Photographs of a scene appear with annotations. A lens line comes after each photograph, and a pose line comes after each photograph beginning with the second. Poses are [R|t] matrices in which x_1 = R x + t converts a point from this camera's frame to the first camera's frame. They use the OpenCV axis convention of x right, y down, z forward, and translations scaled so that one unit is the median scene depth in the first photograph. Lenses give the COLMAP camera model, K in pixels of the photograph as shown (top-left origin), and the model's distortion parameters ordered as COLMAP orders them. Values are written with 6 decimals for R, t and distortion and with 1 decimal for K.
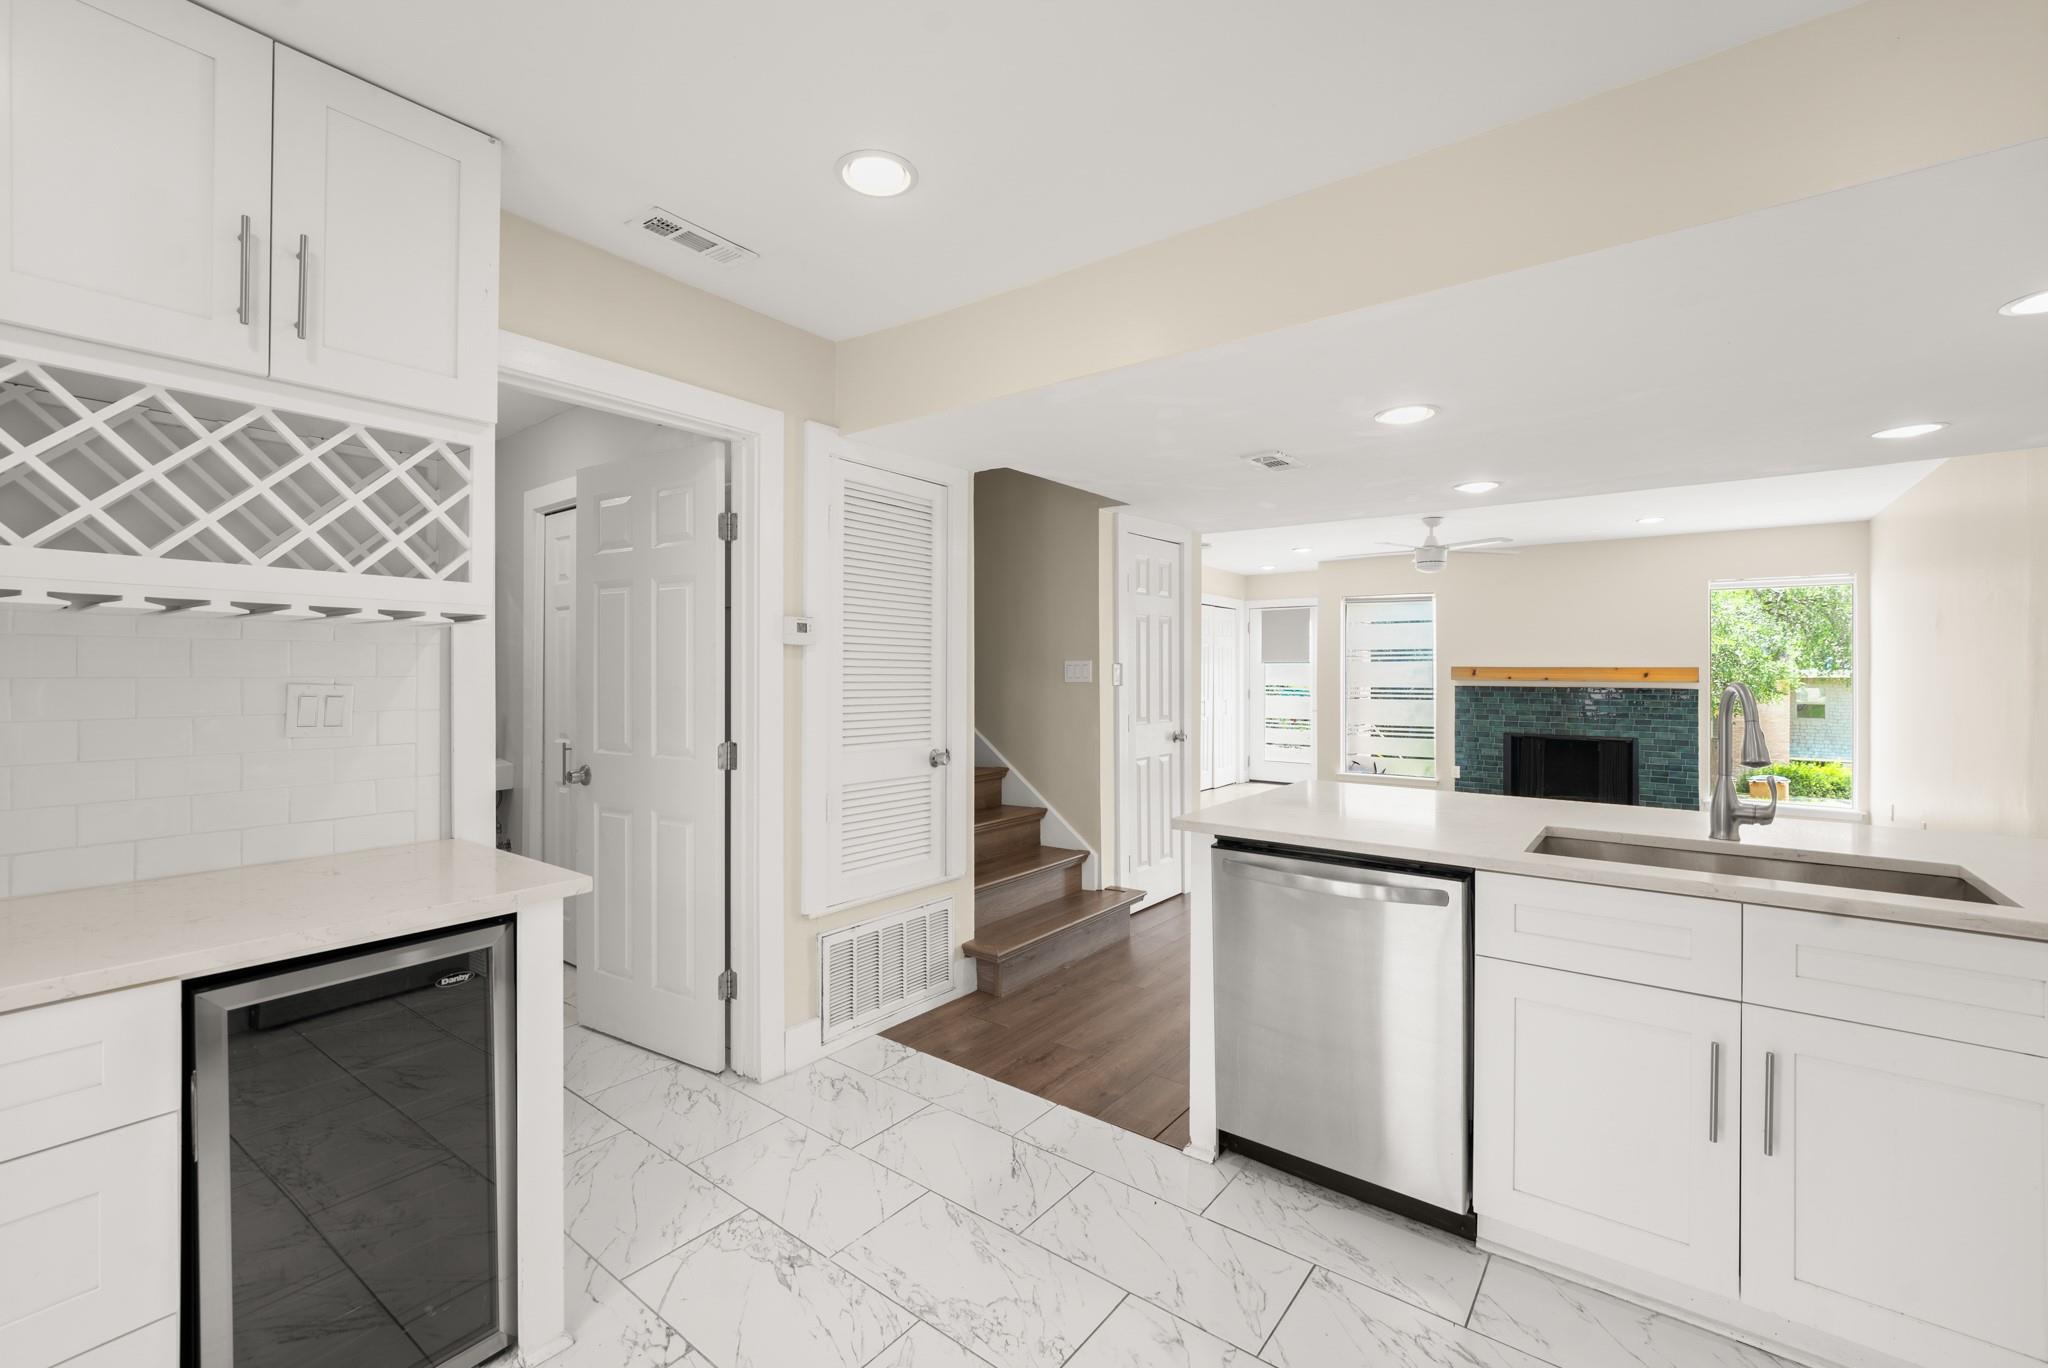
lens RADIAL K [[855.1, 0, 1023.2], [0, 855.1, 668.9], [0, 0, 1]] dist [-0.000413, -0.000175]
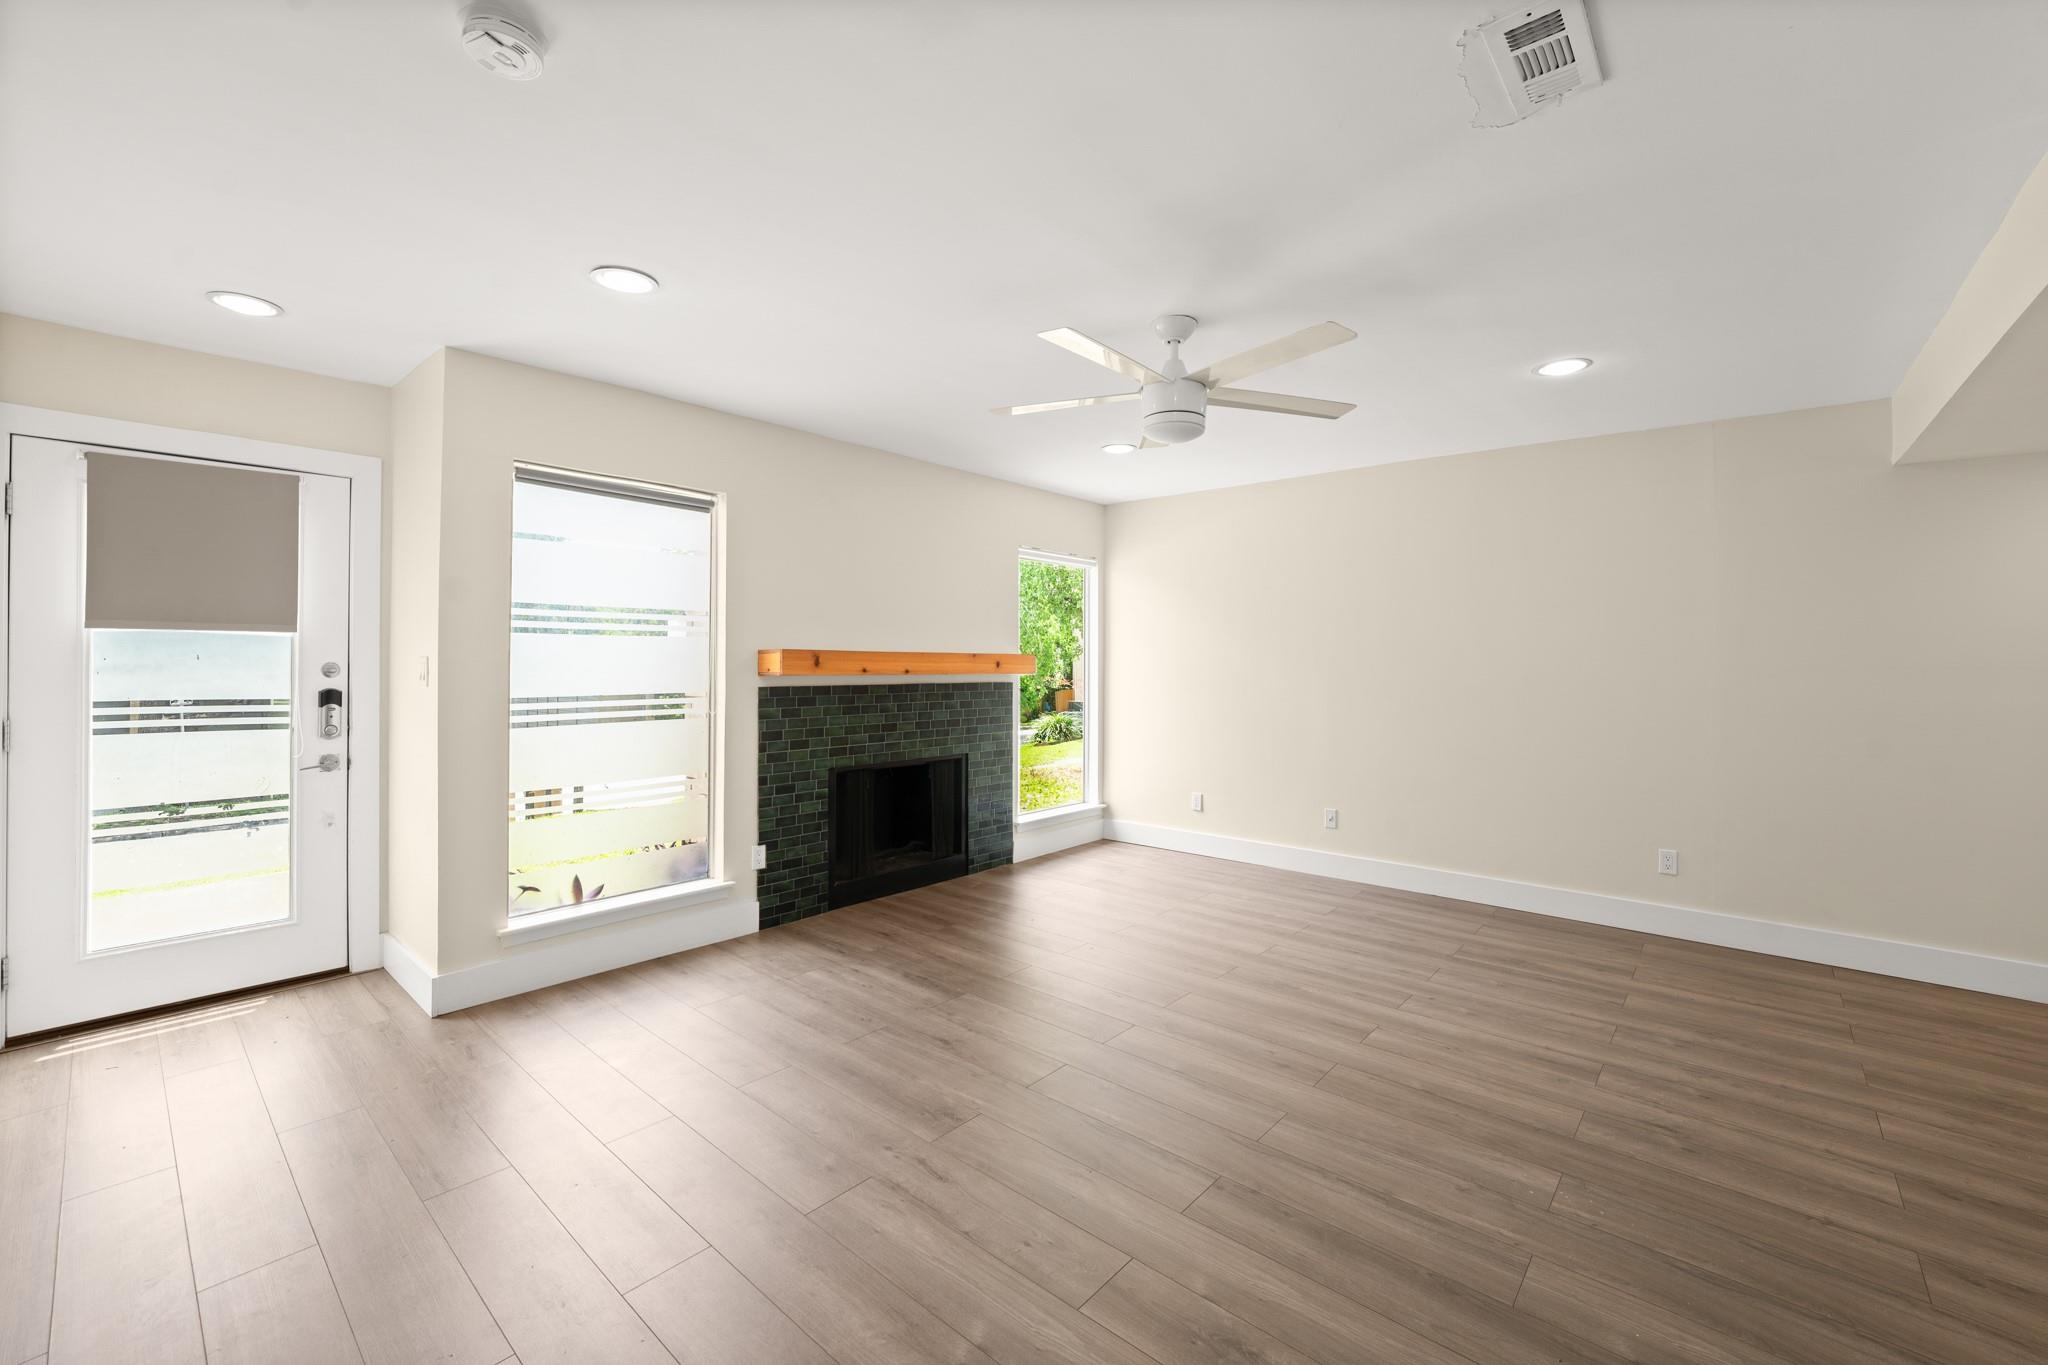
lens RADIAL K [[844.0, 0, 1020.0], [0, 844.0, 666.7], [0, 0, 1]] dist [-0.015170, 0.000248]
pose [[0.092440, -0.014258, 0.995616, 0.025856], [-0.009577, 0.999838, 0.015208, -0.001596], [-0.995672, -0.010941, 0.092289, 0.825371]]
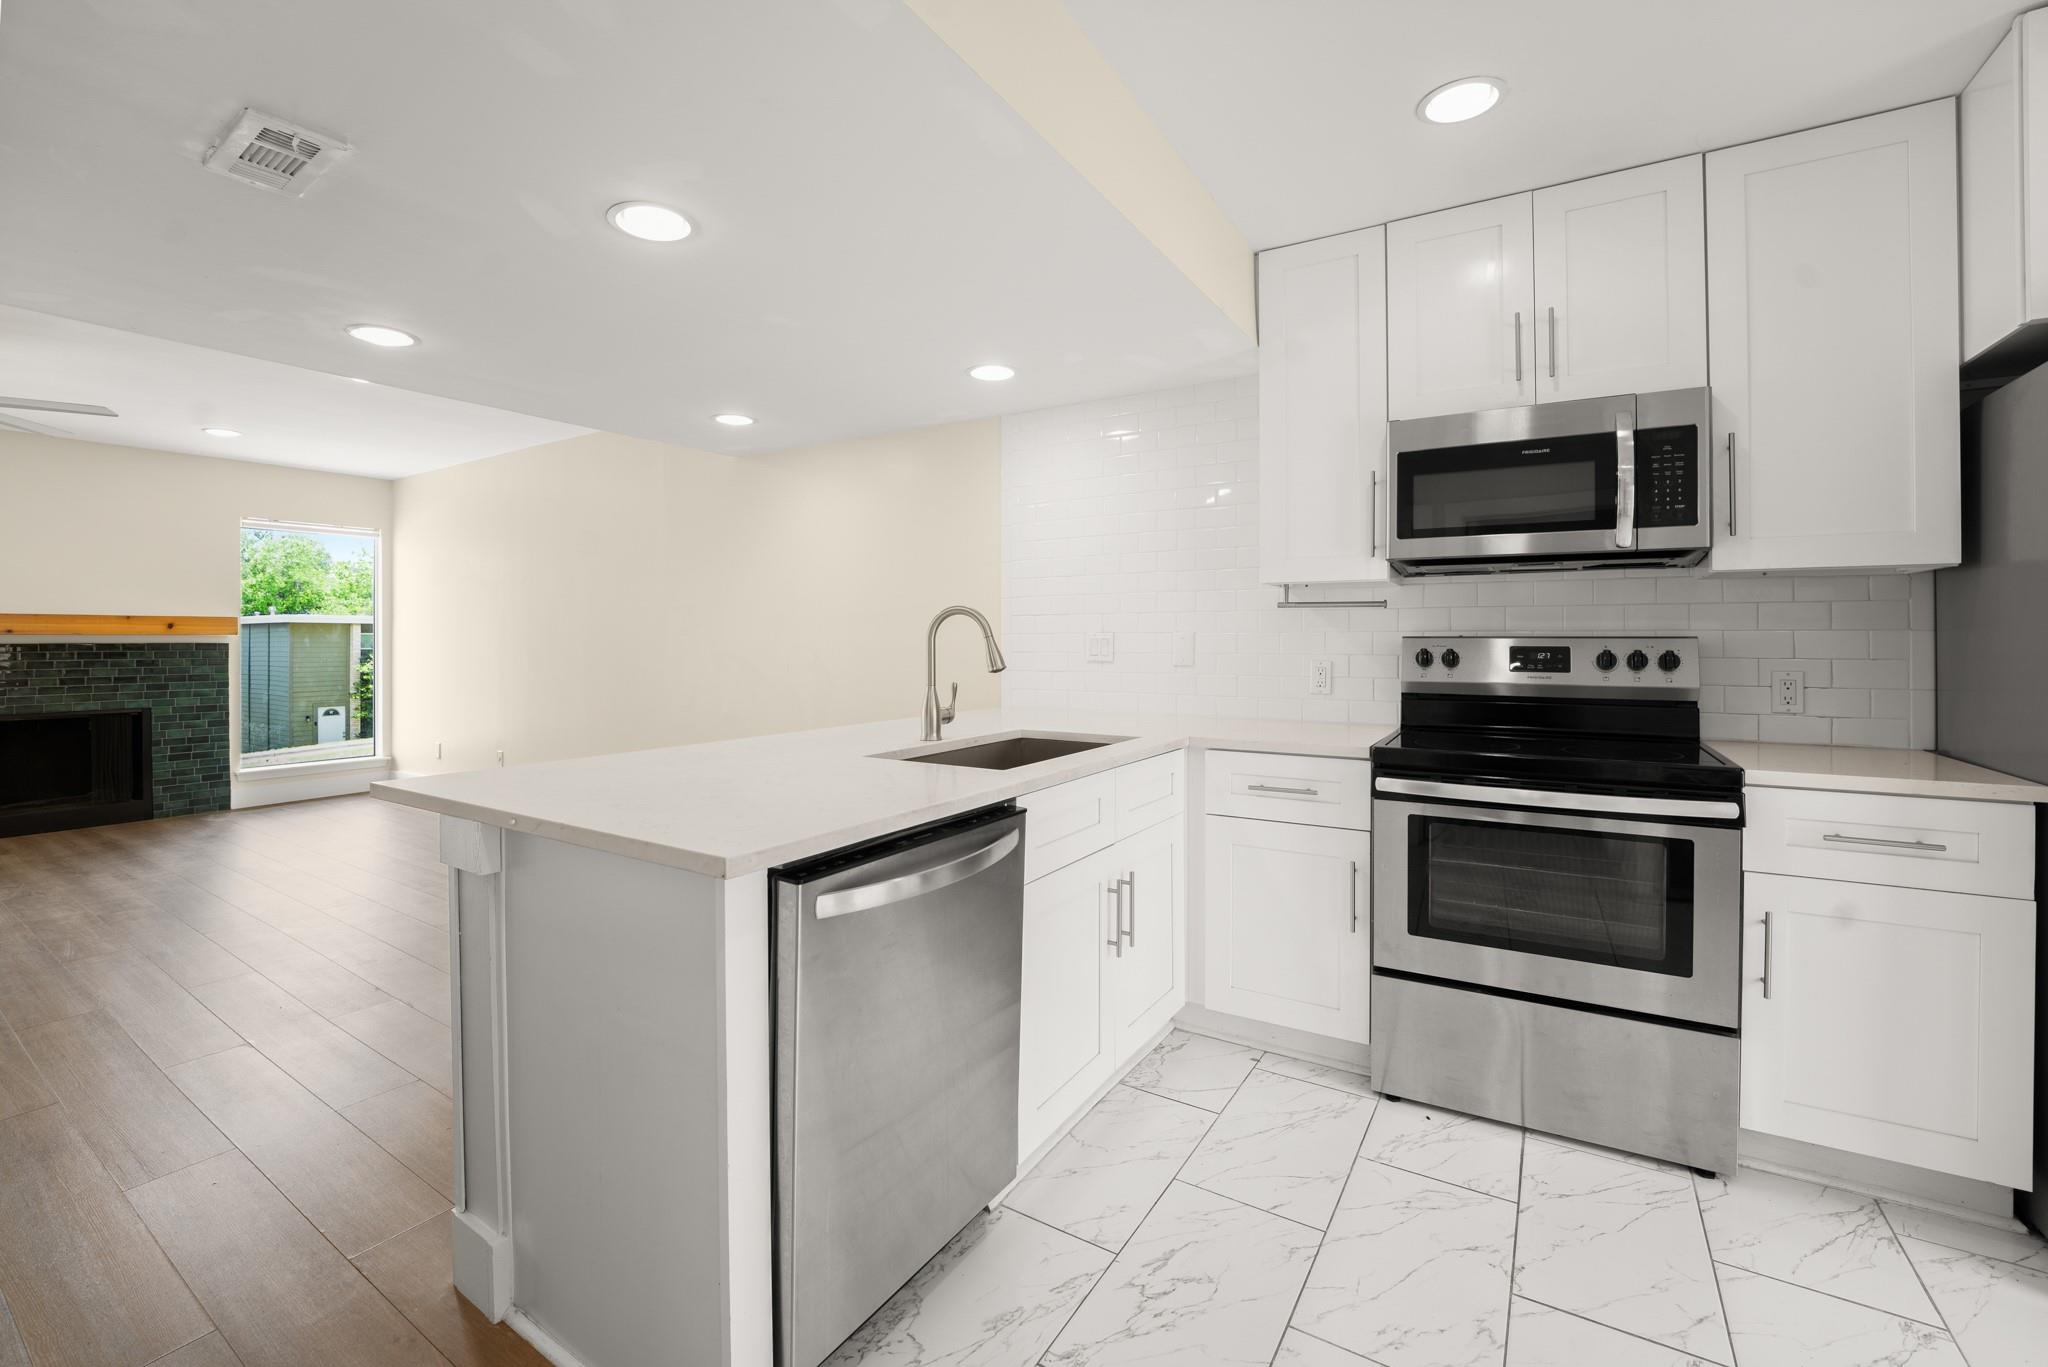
lens RADIAL K [[852.2, 0, 1028.1], [0, 852.2, 634.8], [0, 0, 1]] dist [-0.019913, 0.000344]
pose [[-0.070374, 0.000398, 0.997521, -0.085974], [0.000583, 1.000000, -0.000358, 0.014419], [-0.997521, 0.000556, -0.070374, 0.237701]]
